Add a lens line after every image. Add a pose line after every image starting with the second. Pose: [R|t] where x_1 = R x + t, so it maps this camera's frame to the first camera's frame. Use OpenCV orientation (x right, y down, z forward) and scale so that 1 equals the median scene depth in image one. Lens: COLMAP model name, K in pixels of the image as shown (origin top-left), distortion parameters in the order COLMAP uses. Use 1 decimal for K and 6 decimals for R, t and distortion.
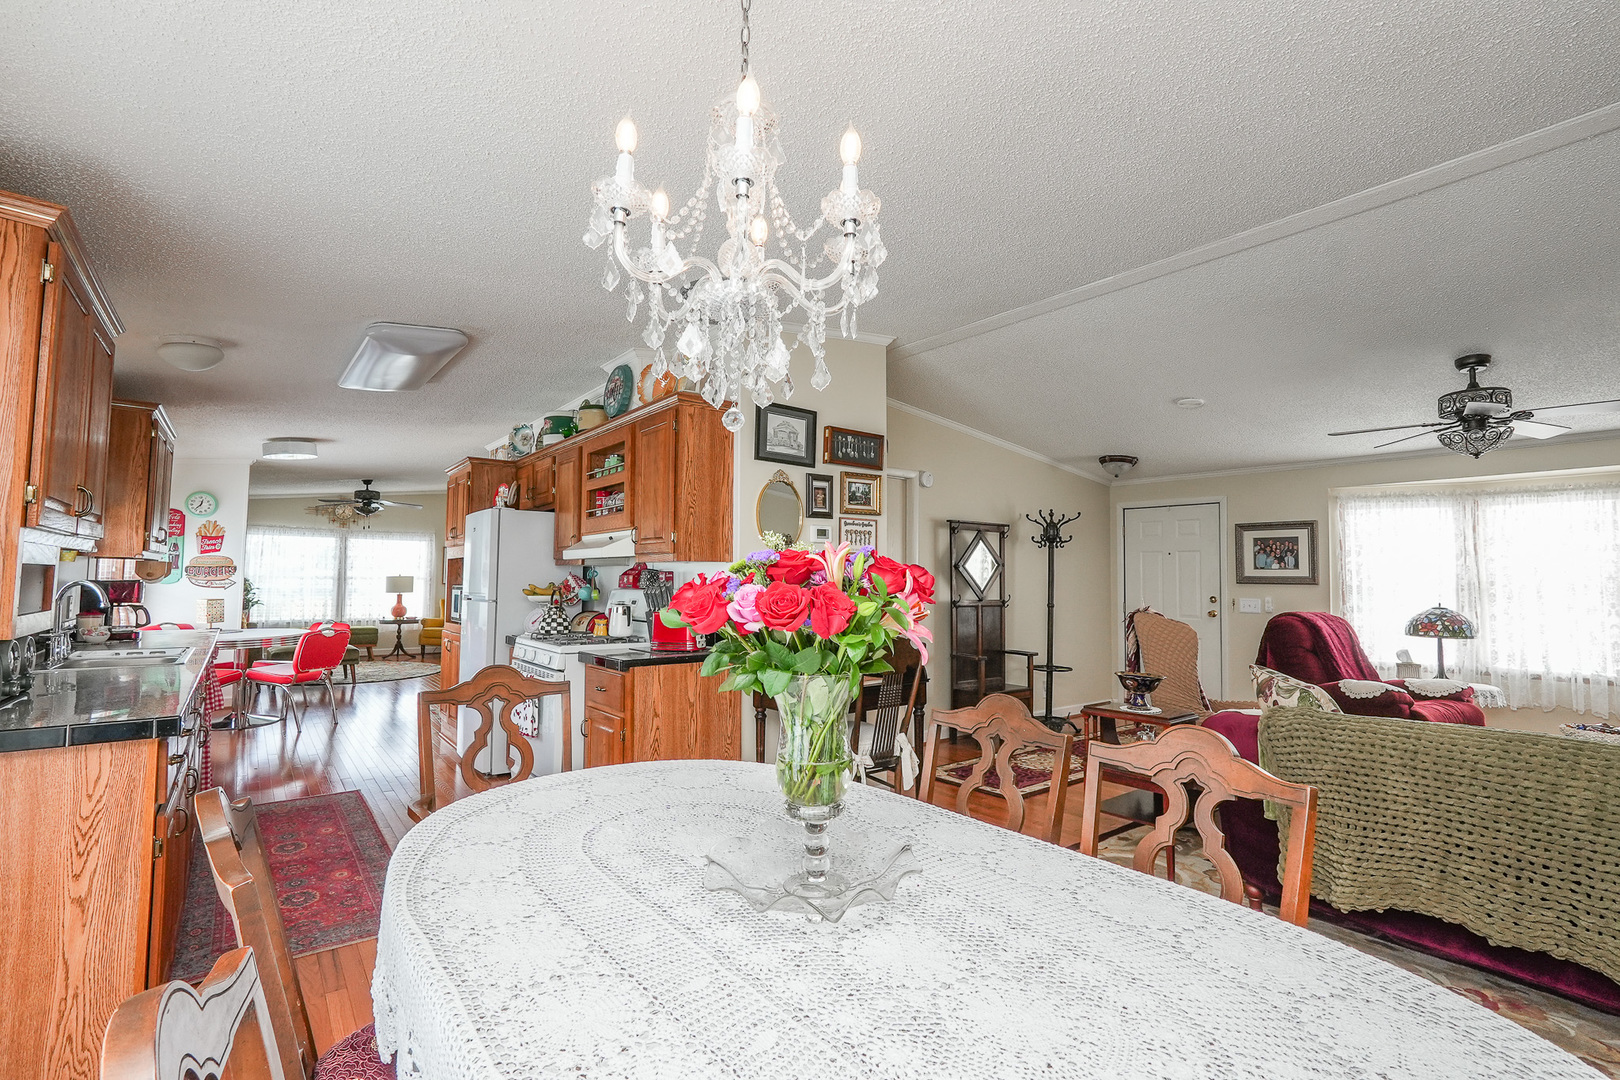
lens RADIAL K [[739.4, 0, 806.9], [0, 739.4, 541.8], [0, 0, 1]] dist [-0.020853, 0.010947]
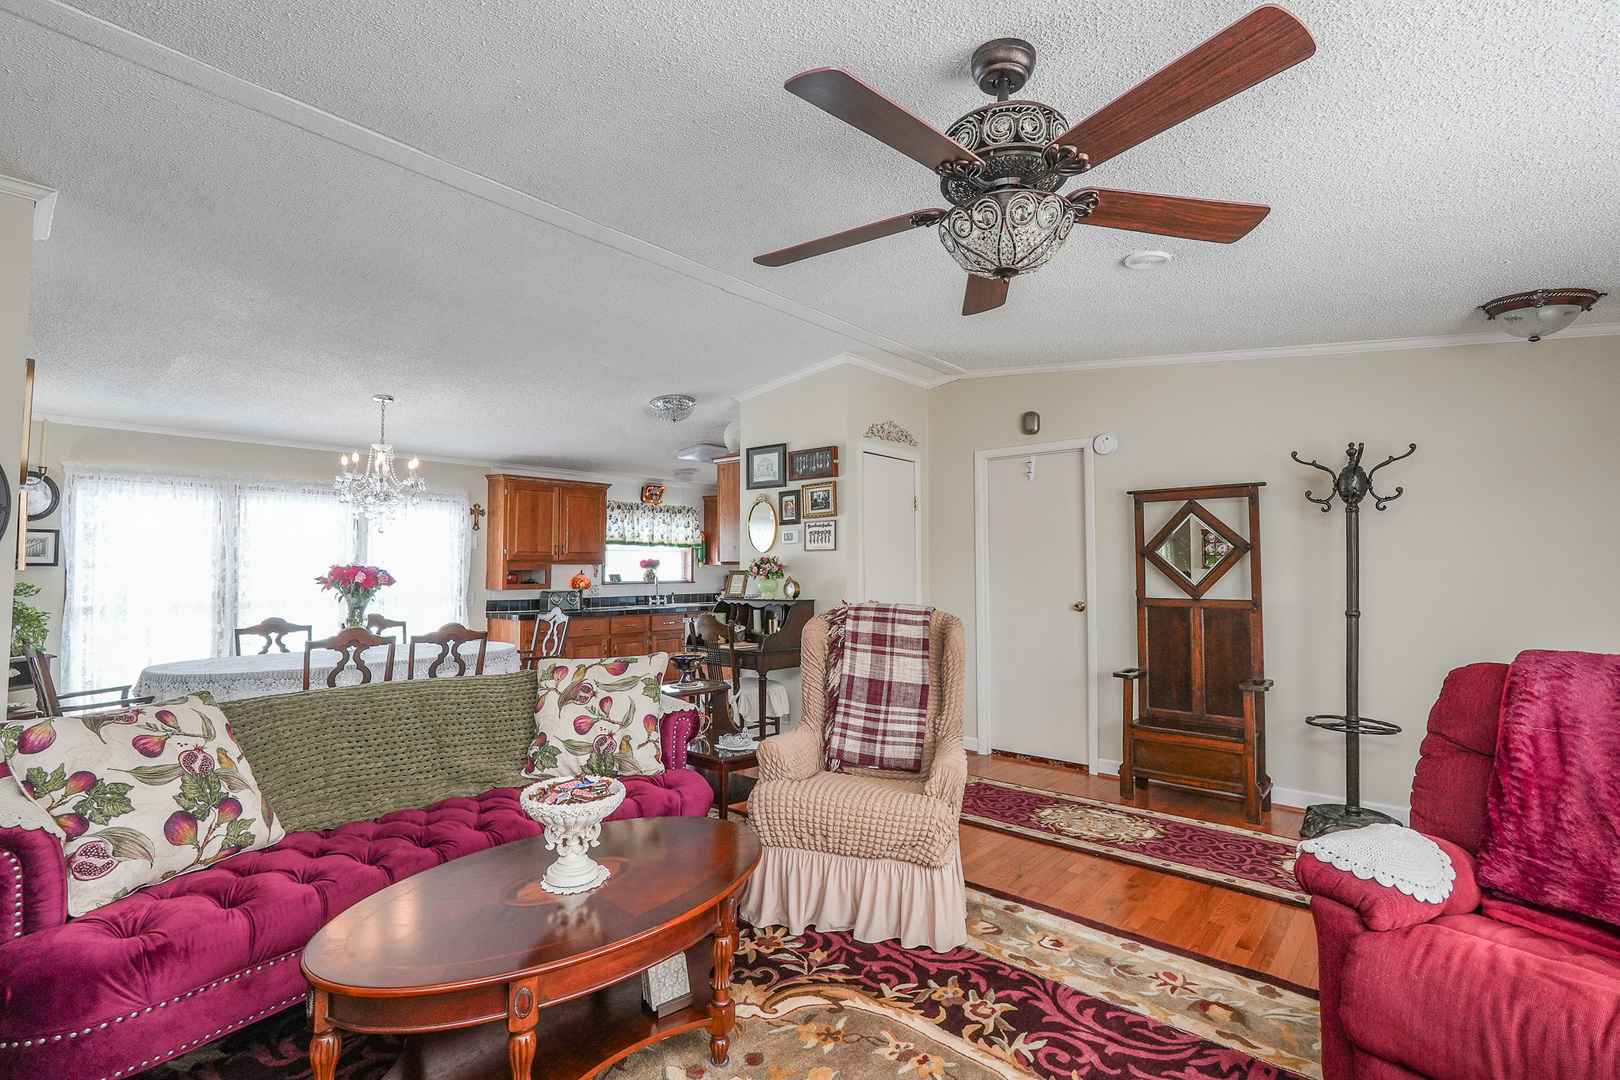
lens RADIAL K [[739.4, 0, 806.9], [0, 739.4, 541.8], [0, 0, 1]] dist [-0.020853, 0.010947]
pose [[0.192733, -0.048102, -0.980071, 0.837414], [0.053746, 0.997816, -0.038404, 0.031866], [0.979778, -0.045273, 0.194898, 0.505541]]
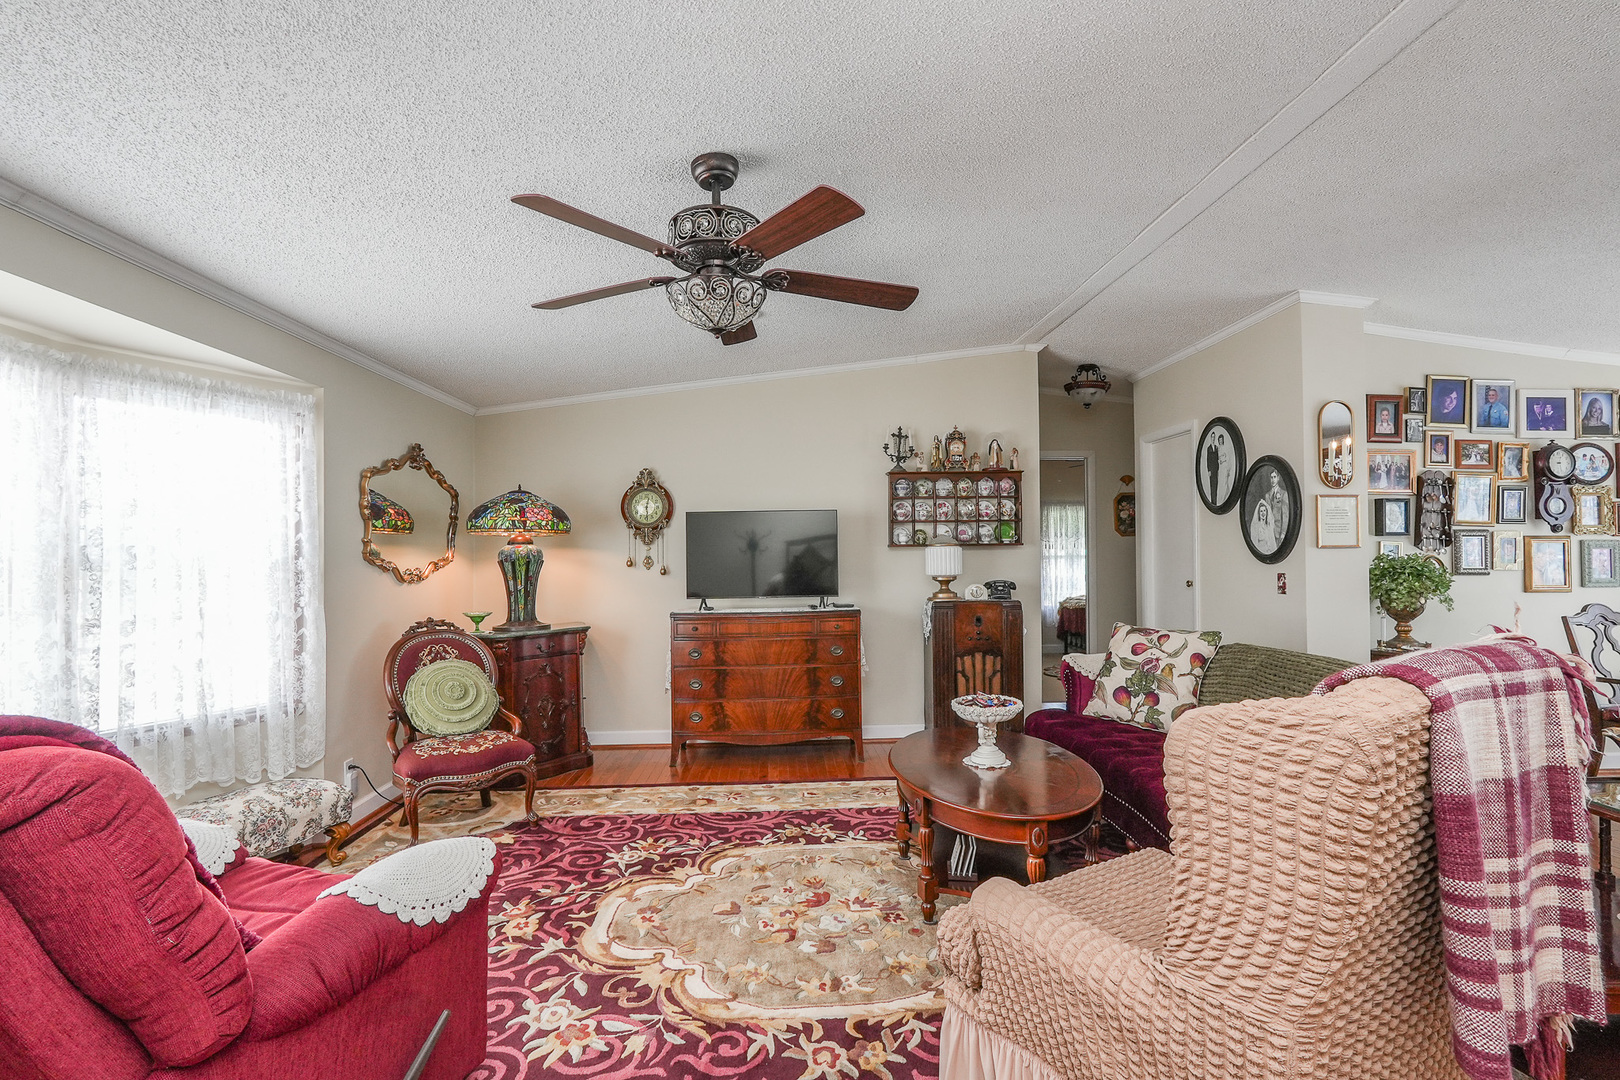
lens RADIAL K [[739.4, 0, 806.9], [0, 739.4, 541.8], [0, 0, 1]] dist [-0.020853, 0.010947]
pose [[-0.815404, 0.009195, 0.578820, 0.333009], [-0.027264, 0.998154, -0.054264, 0.048390], [-0.578251, -0.060028, -0.813648, 0.907076]]
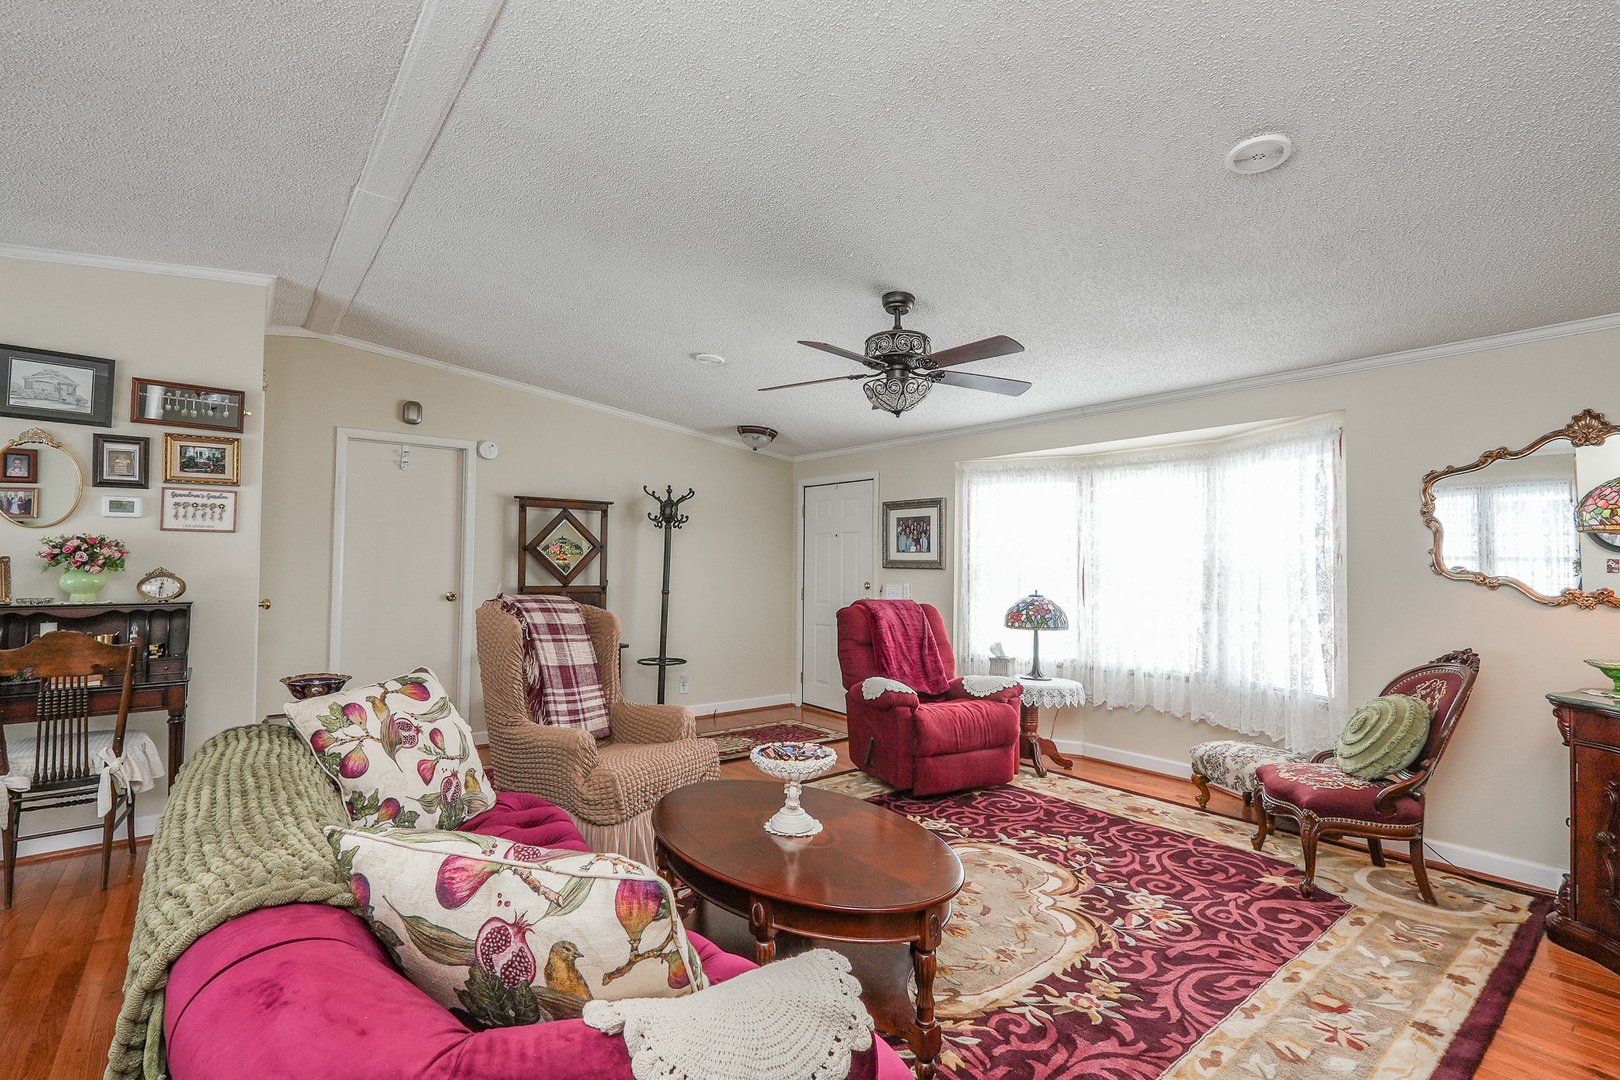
lens RADIAL K [[739.4, 0, 806.9], [0, 739.4, 541.8], [0, 0, 1]] dist [-0.020853, 0.010947]
pose [[0.999826, 0.001419, 0.018598, 0.507591], [-0.001758, 0.999832, 0.018224, 0.008397], [-0.018569, -0.018253, 0.999661, 0.100208]]
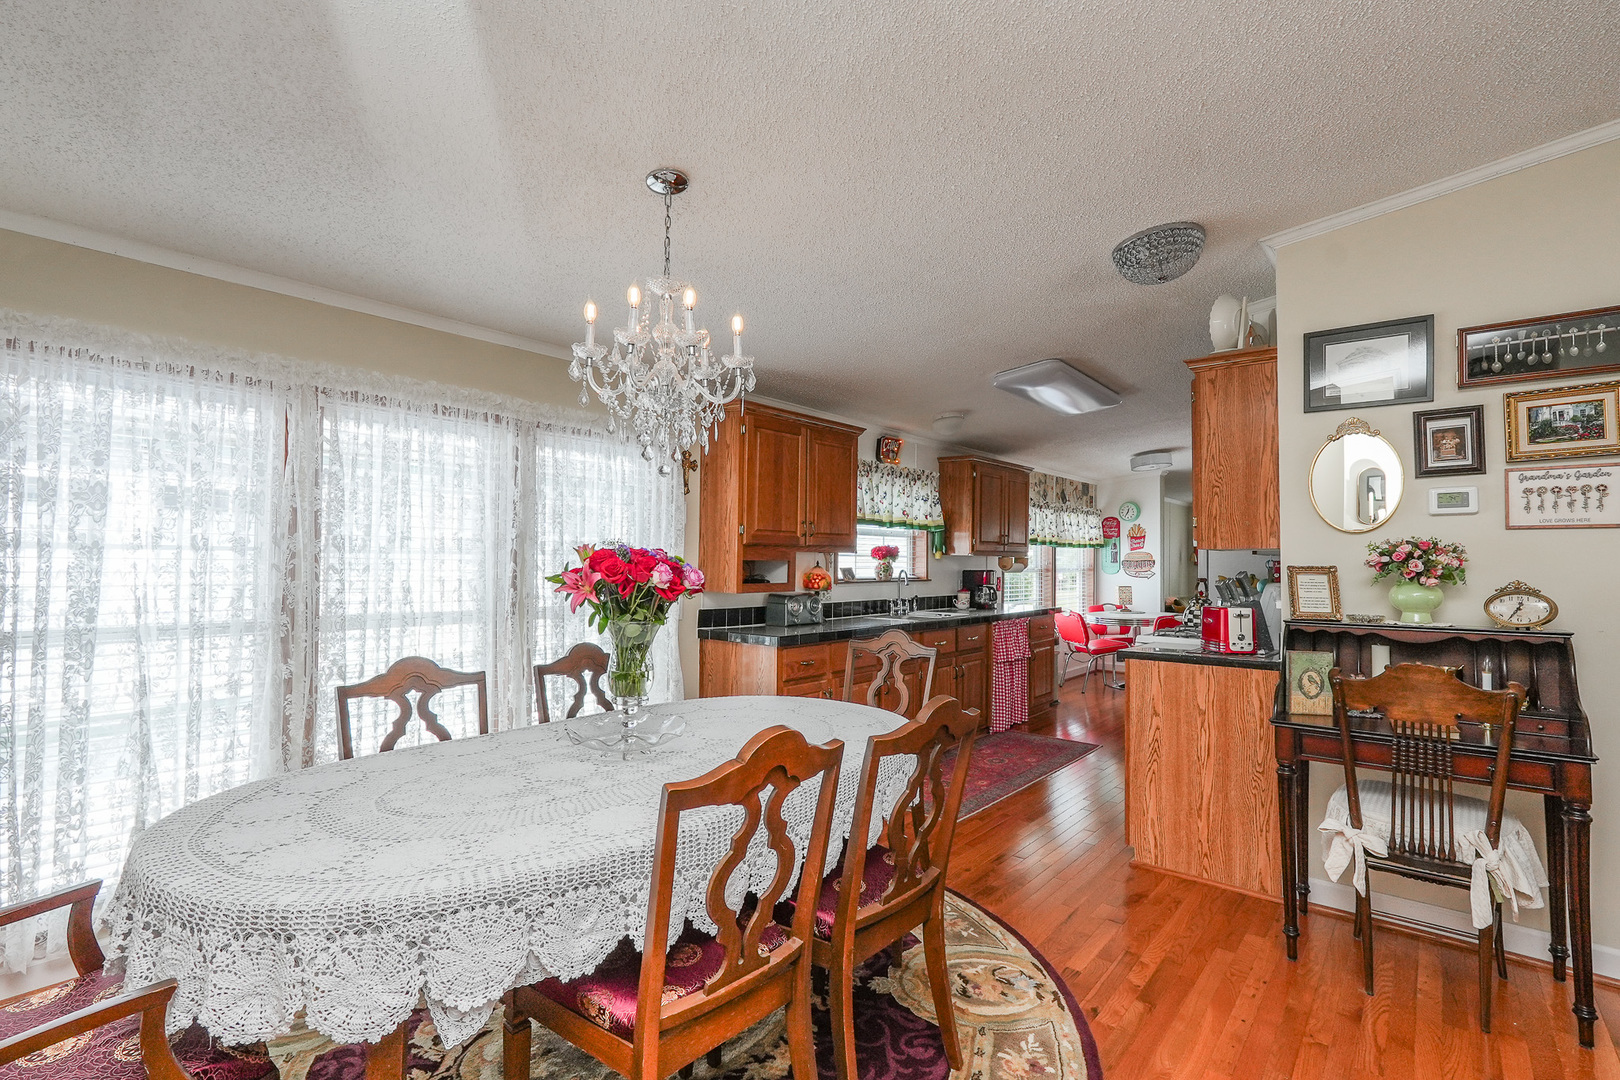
lens RADIAL K [[739.4, 0, 806.9], [0, 739.4, 541.8], [0, 0, 1]] dist [-0.020853, 0.010947]
pose [[0.207514, -0.035338, -0.977594, 0.341567], [0.043435, 0.998695, -0.026881, 0.011865], [0.977267, -0.036884, 0.208778, 0.204599]]
